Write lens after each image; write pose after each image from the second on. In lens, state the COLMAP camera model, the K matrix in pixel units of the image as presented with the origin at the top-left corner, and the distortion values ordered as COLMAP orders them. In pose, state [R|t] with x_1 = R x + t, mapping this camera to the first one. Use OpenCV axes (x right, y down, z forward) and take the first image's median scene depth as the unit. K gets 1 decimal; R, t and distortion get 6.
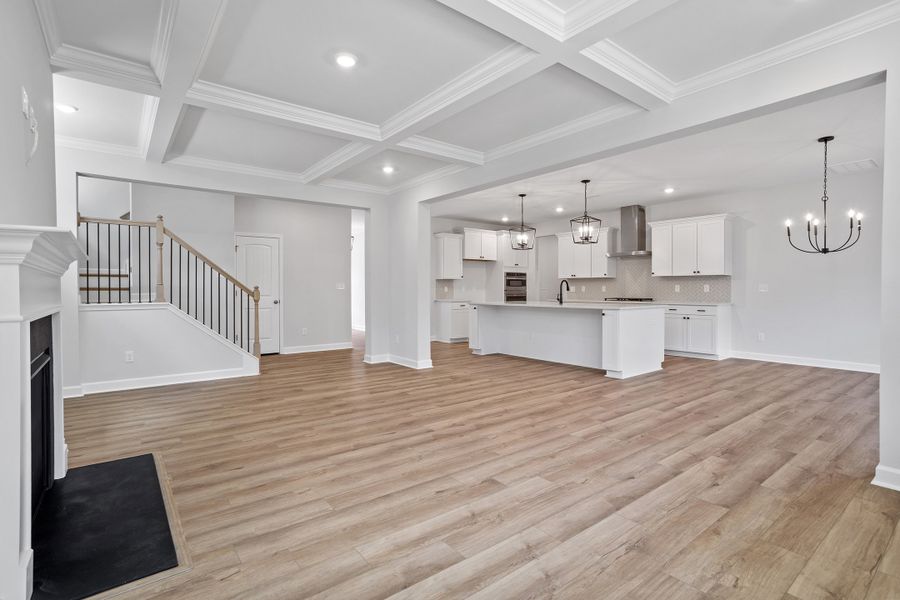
lens RADIAL K [[435.8, 0, 451.1], [0, 435.8, 293.2], [0, 0, 1]] dist [-0.031432, 0.017207]
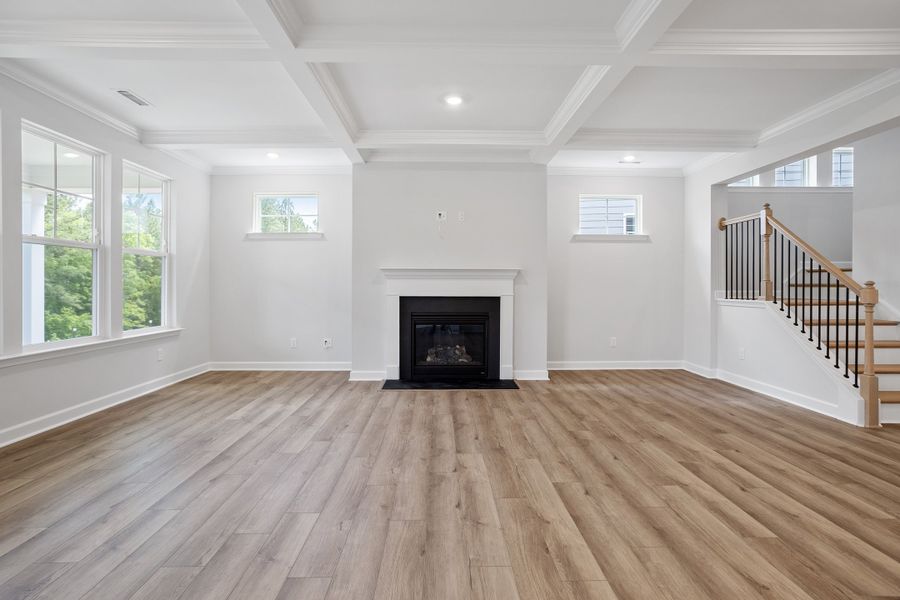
lens RADIAL K [[435.8, 0, 451.2], [0, 435.8, 299.7], [0, 0, 1]] dist [-0.031432, 0.017207]
pose [[-0.599027, 0.025330, -0.800328, 0.696065], [-0.004087, 0.999390, 0.034690, -0.015847], [0.800719, 0.024051, -0.598557, 1.614550]]
